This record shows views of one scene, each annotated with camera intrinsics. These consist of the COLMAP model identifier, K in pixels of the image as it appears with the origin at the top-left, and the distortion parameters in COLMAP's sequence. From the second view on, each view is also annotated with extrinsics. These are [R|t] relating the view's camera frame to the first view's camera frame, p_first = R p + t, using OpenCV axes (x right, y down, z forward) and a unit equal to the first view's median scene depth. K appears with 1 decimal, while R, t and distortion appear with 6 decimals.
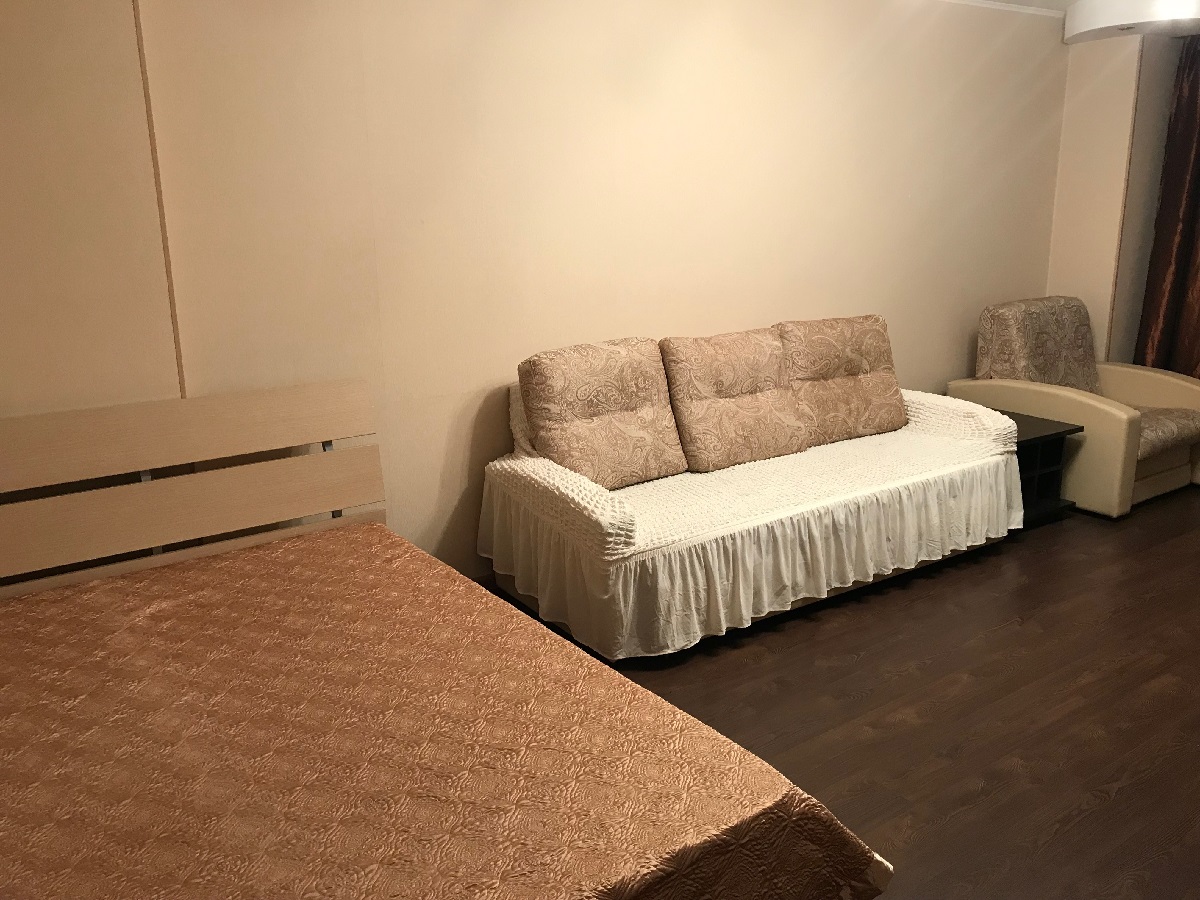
lens RADIAL K [[973.2, 0, 594.0], [0, 973.2, 446.6], [0, 0, 1]] dist [0.011587, -0.012018]
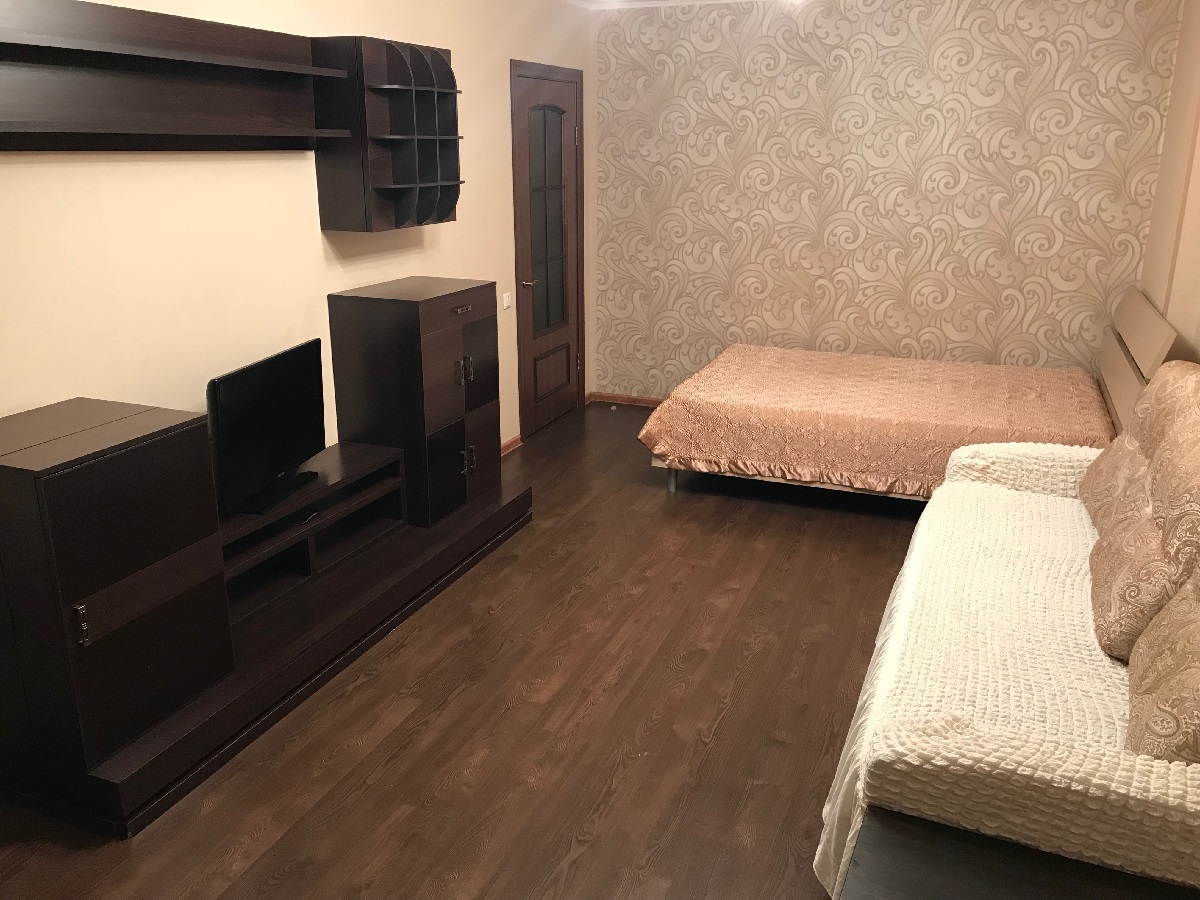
lens RADIAL K [[973.2, 0, 594.0], [0, 973.2, 446.6], [0, 0, 1]] dist [0.011587, -0.012018]
pose [[-0.838018, 0.181256, -0.514657, 0.906565], [-0.127034, 0.852483, 0.507085, -0.433736], [0.530649, 0.490325, -0.691371, 1.427015]]
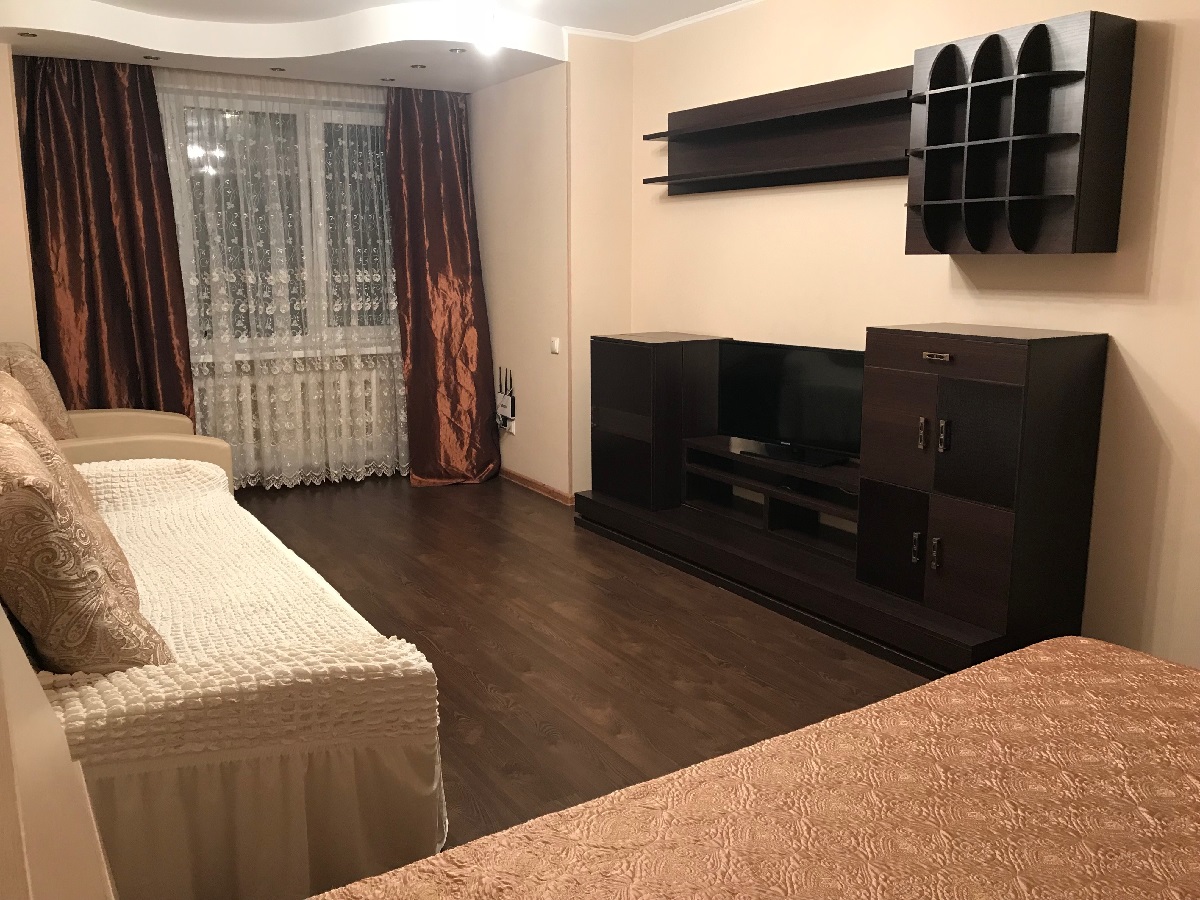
lens RADIAL K [[973.2, 0, 594.0], [0, 973.2, 446.6], [0, 0, 1]] dist [0.011587, -0.012018]
pose [[0.042204, -0.168505, 0.984797, -0.502596], [0.251767, 0.955660, 0.152730, -0.109527], [-0.966867, 0.241494, 0.082757, 0.728212]]
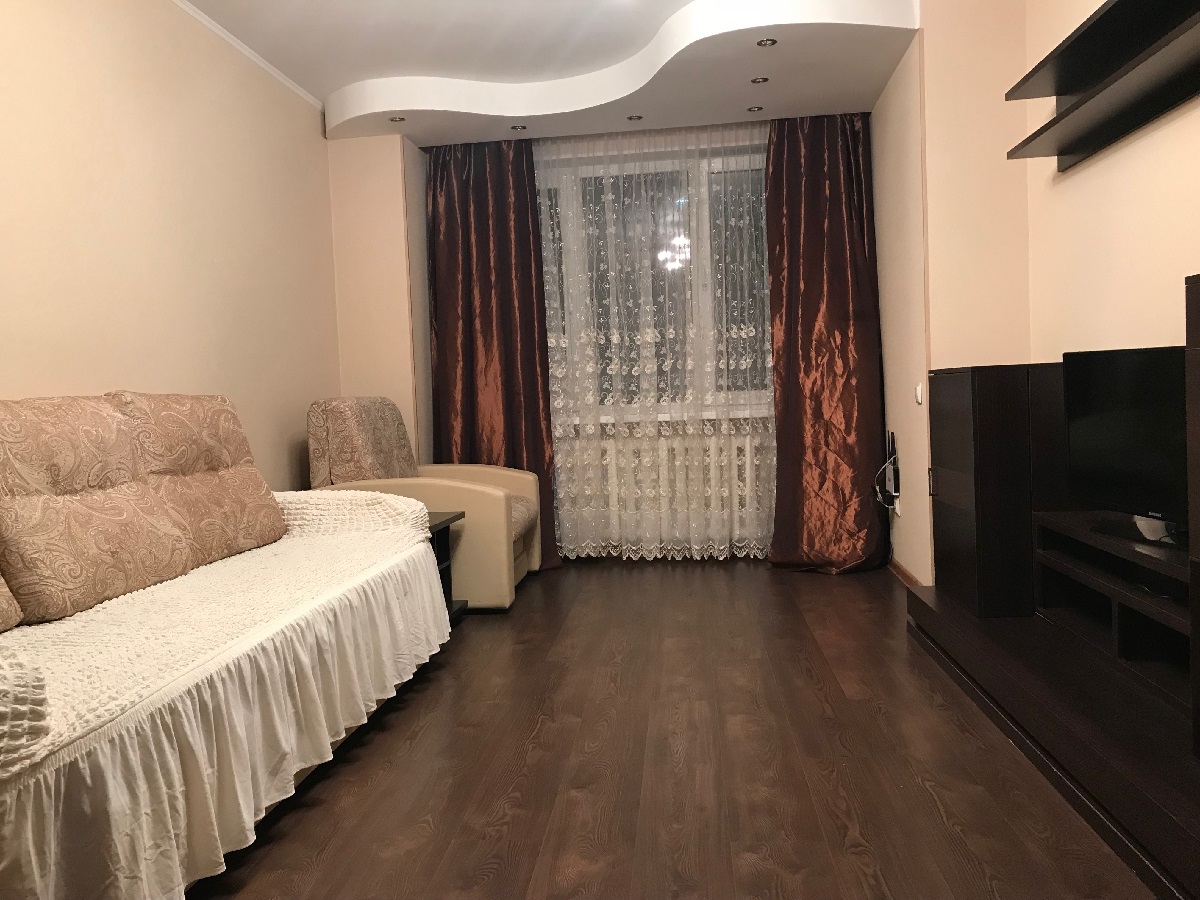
lens RADIAL K [[973.2, 0, 594.0], [0, 973.2, 446.6], [0, 0, 1]] dist [0.011587, -0.012018]
pose [[0.642062, -0.046523, 0.765240, -0.128381], [0.218802, 0.967762, -0.124746, 0.076429], [-0.734767, 0.247531, 0.631543, 0.437930]]
